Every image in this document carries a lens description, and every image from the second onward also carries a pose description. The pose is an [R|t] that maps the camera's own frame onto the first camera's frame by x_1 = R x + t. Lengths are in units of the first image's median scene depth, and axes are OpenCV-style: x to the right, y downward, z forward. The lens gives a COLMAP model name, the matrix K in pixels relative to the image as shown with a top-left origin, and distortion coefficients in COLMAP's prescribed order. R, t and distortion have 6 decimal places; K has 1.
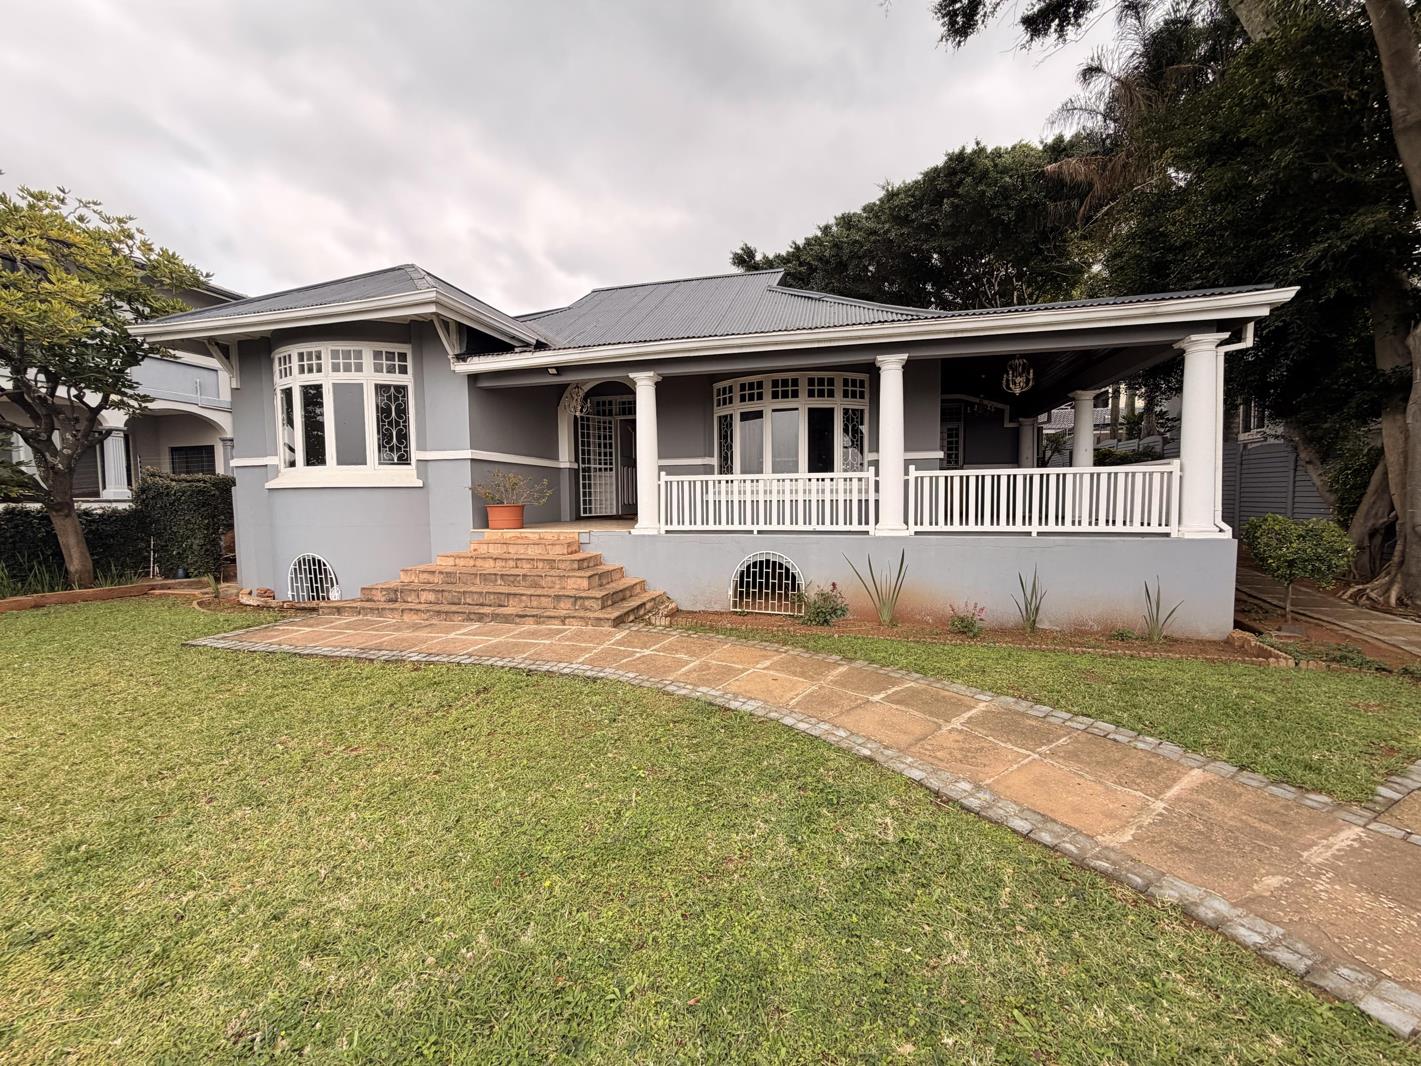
lens RADIAL K [[561.7, 0, 712.7], [0, 561.7, 531.3], [0, 0, 1]] dist [0.001821, 0.000126]
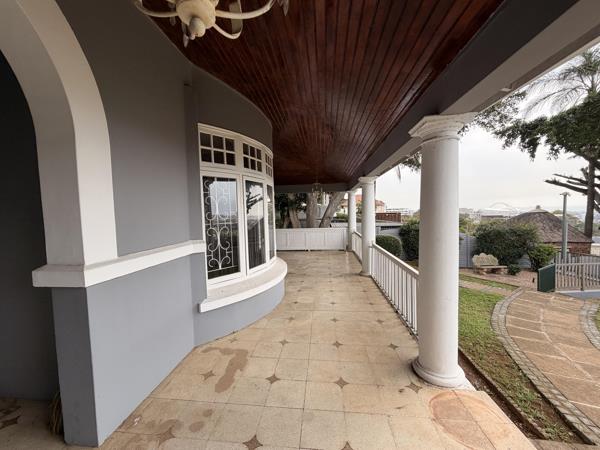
lens RADIAL K [[237.2, 0, 299.4], [0, 237.2, 225.6], [0, 0, 1]] dist [0.001821, 0.000126]
pose [[-0.134360, -0.042259, 0.990031, -0.584277], [0.072690, 0.995978, 0.052378, -0.315841], [-0.988263, 0.079003, -0.130747, 2.008685]]
